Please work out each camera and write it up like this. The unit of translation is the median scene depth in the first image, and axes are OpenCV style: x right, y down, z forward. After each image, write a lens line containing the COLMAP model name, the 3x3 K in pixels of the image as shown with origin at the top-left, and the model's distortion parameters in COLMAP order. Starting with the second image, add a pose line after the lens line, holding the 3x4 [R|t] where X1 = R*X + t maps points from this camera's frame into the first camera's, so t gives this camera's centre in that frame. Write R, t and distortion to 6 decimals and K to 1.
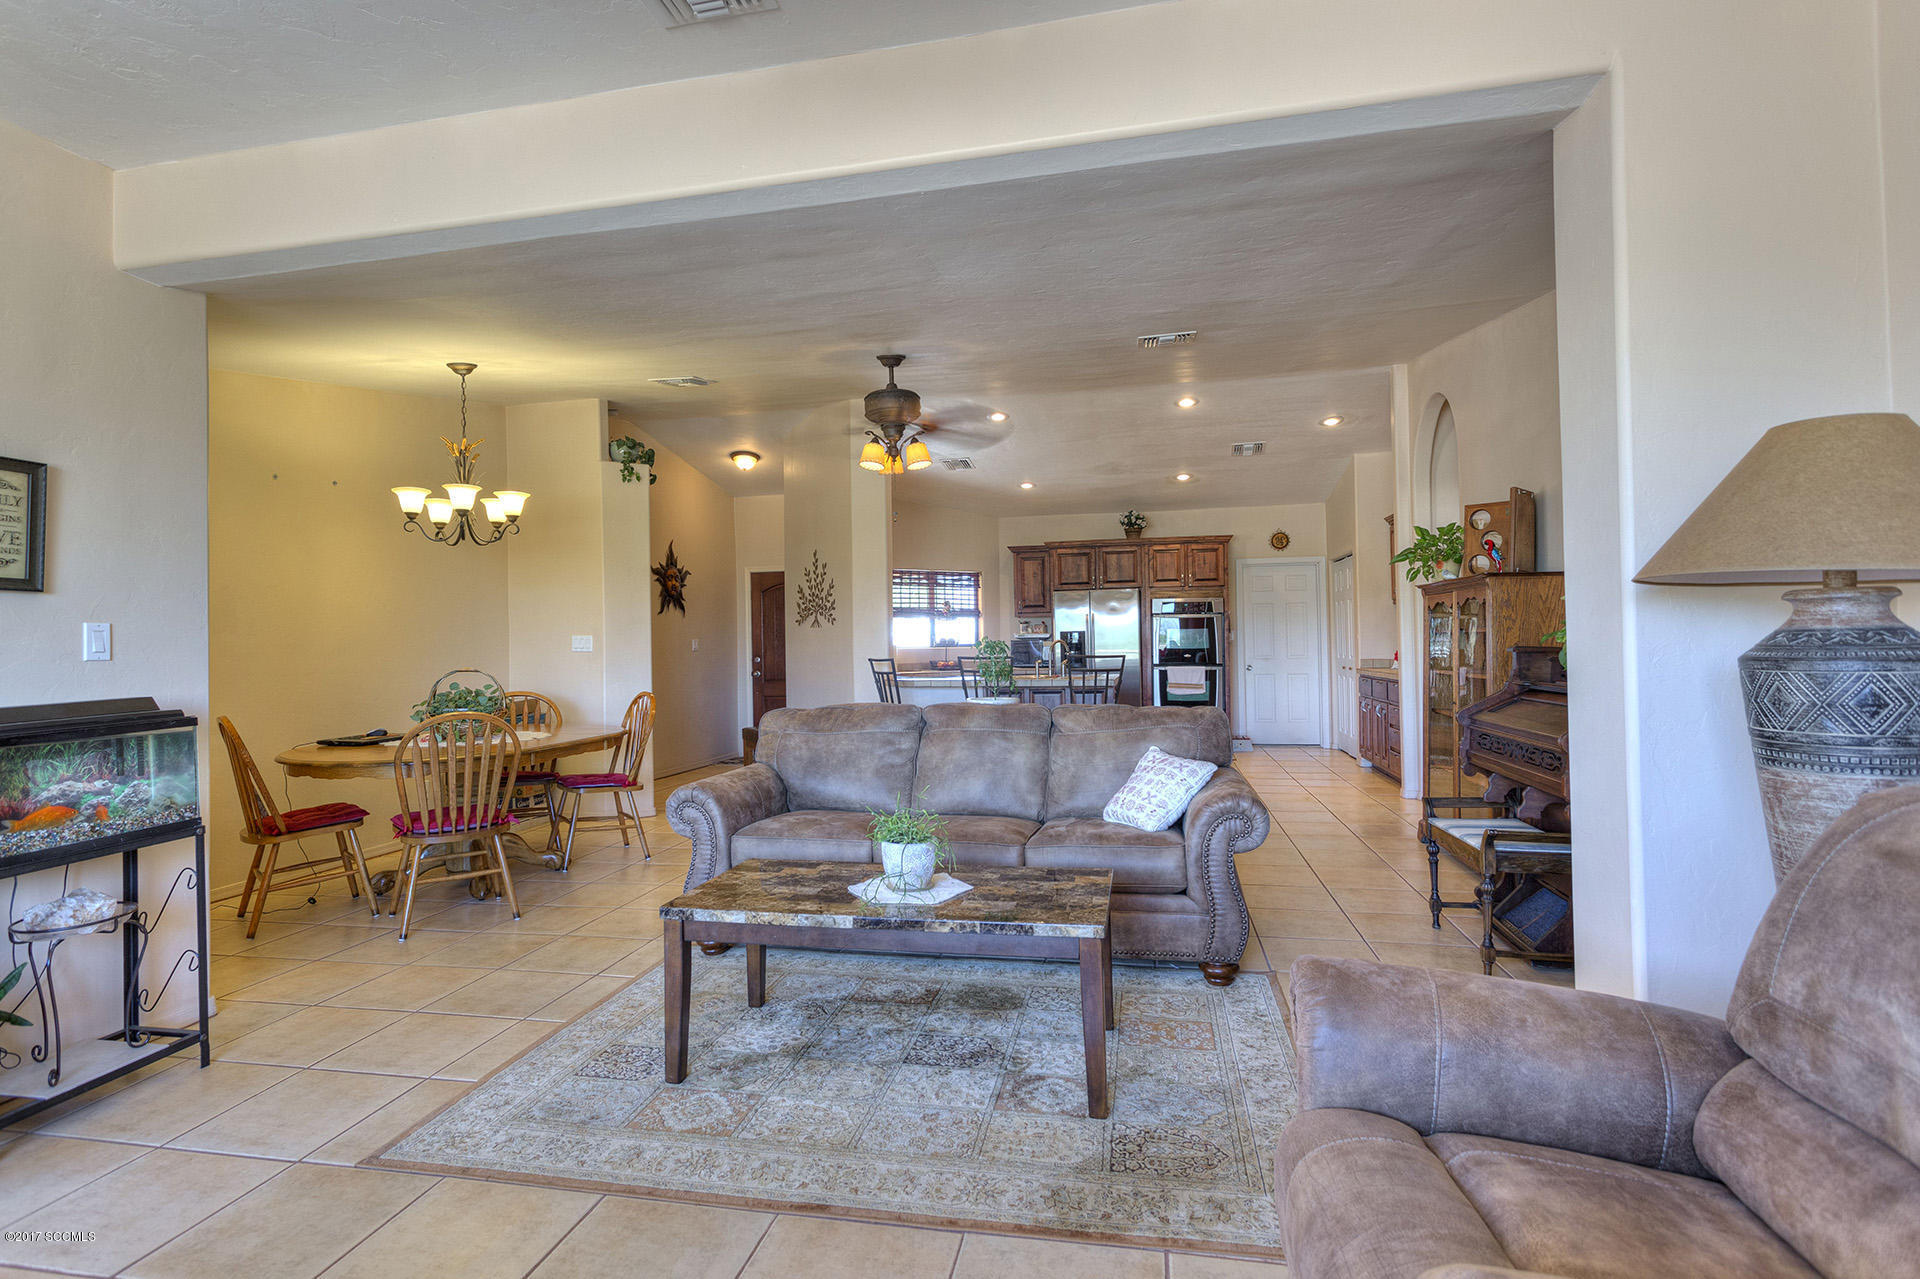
lens RADIAL K [[902.3, 0, 958.4], [0, 902.3, 632.7], [0, 0, 1]] dist [0.011178, 0.001728]
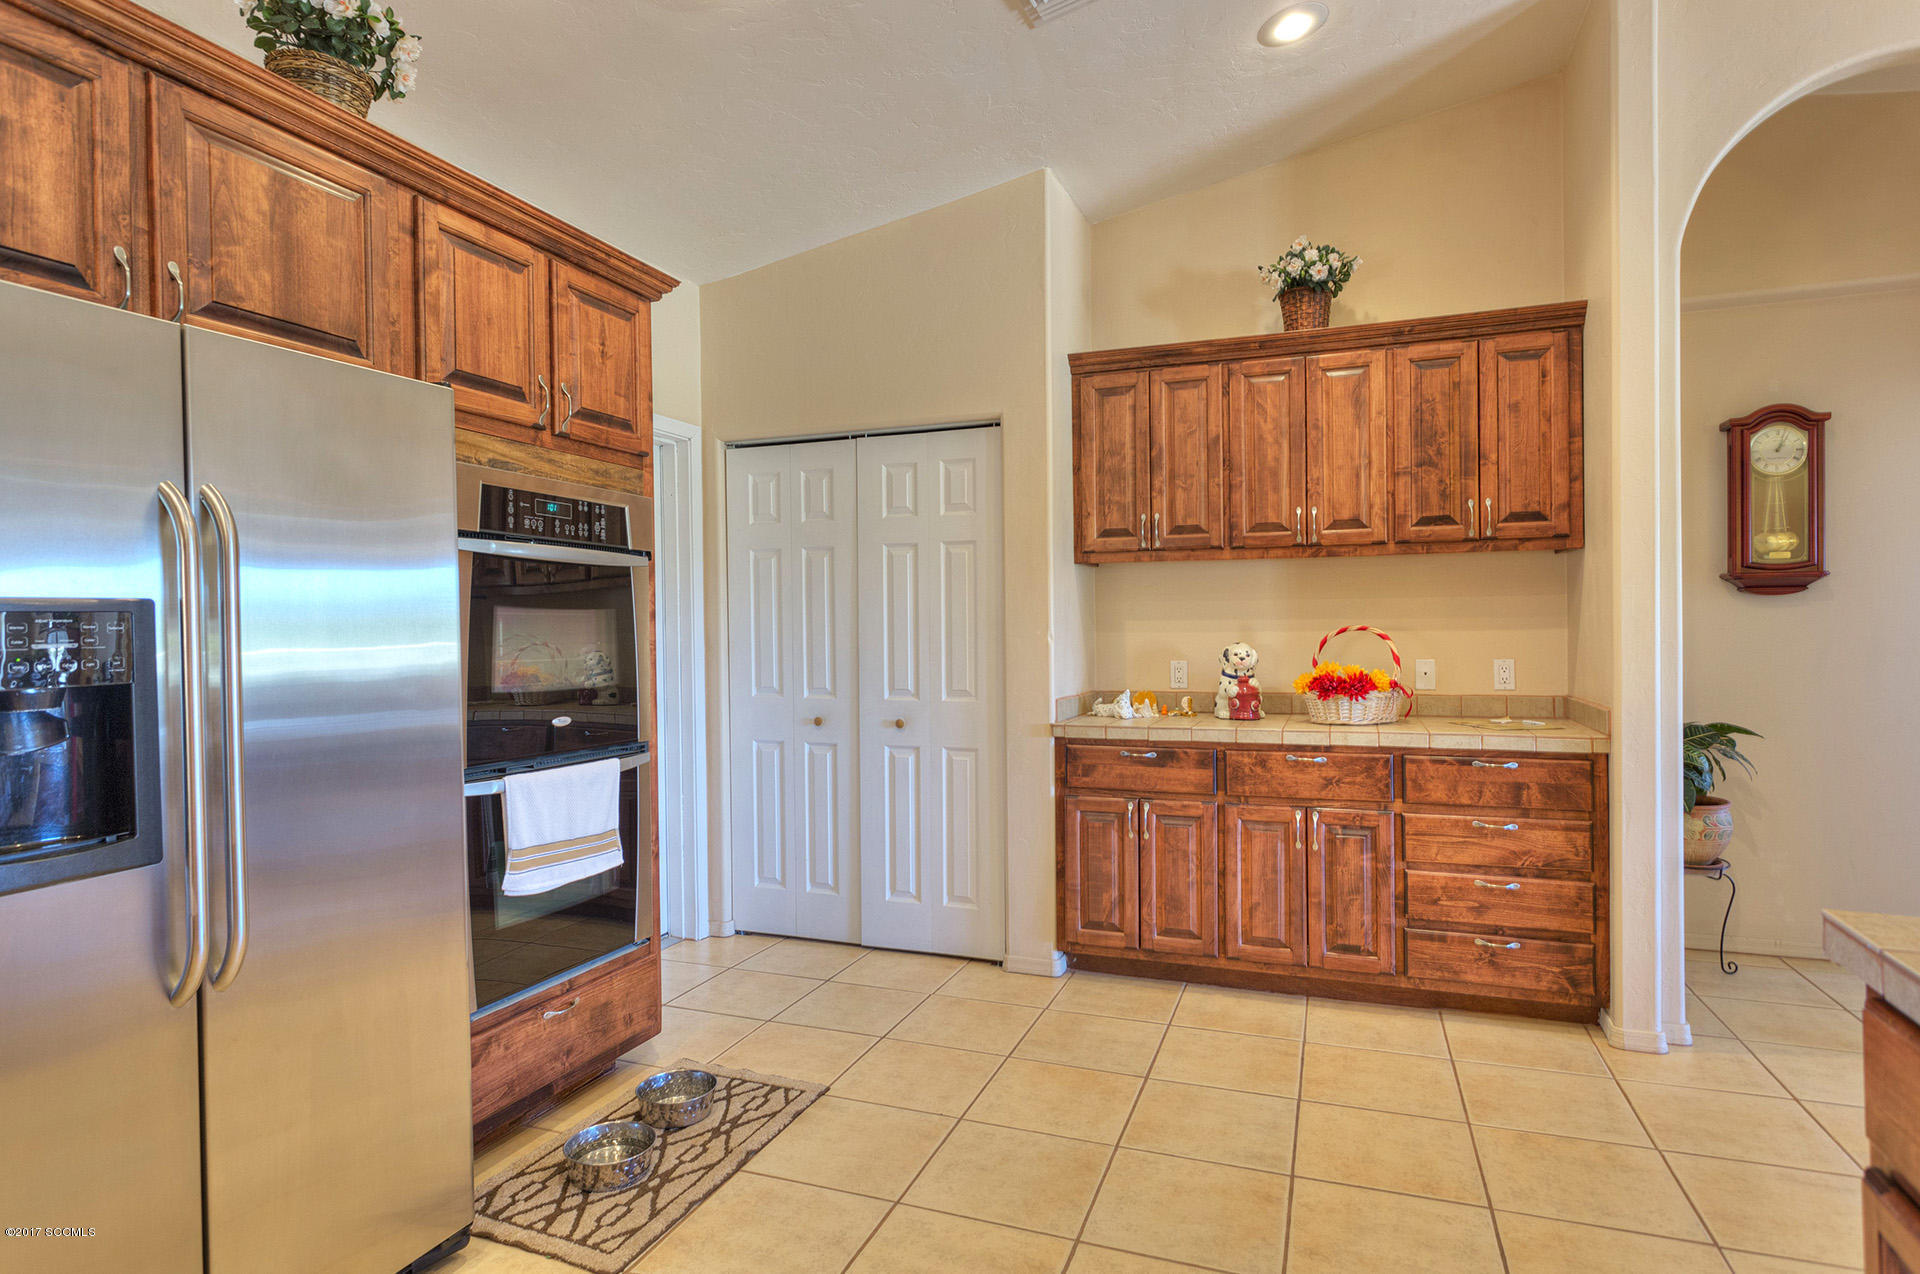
lens RADIAL K [[1028.7, 0, 953.7], [0, 1028.7, 627.7], [0, 0, 1]] dist [0.000428, 0.000283]
pose [[0.157951, 0.009327, 0.987403, 0.002165], [-0.009677, 0.999922, -0.007897, 0.001841], [-0.987400, -0.008308, 0.158029, 0.832593]]
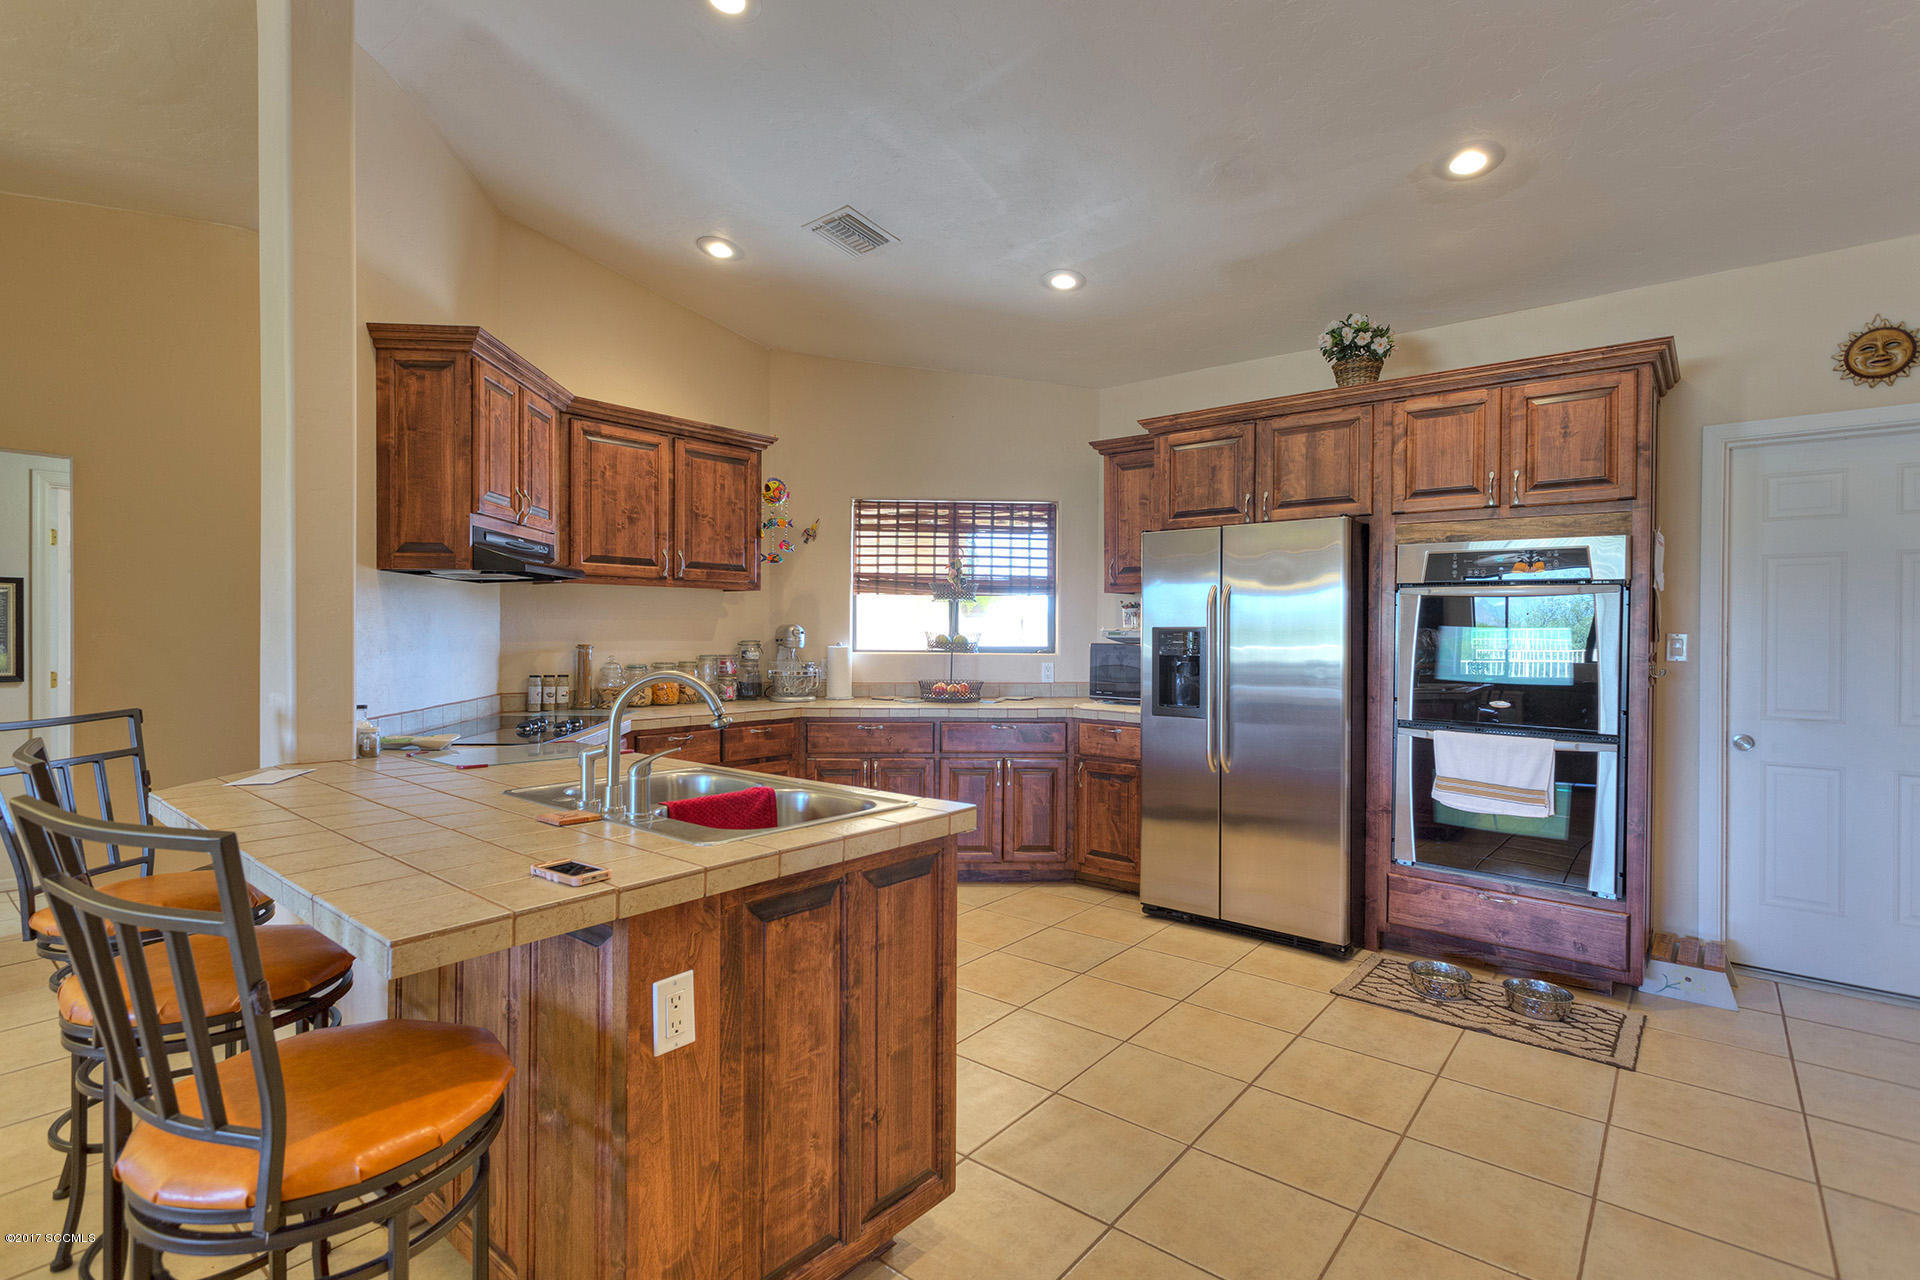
lens RADIAL K [[902.3, 0, 958.4], [0, 902.3, 633.2], [0, 0, 1]] dist [0.011178, 0.001728]
pose [[0.885658, 0.023275, -0.463754, 0.224123], [-0.013355, 0.999607, 0.024663, -0.007467], [0.464146, -0.015649, 0.885621, 0.577203]]
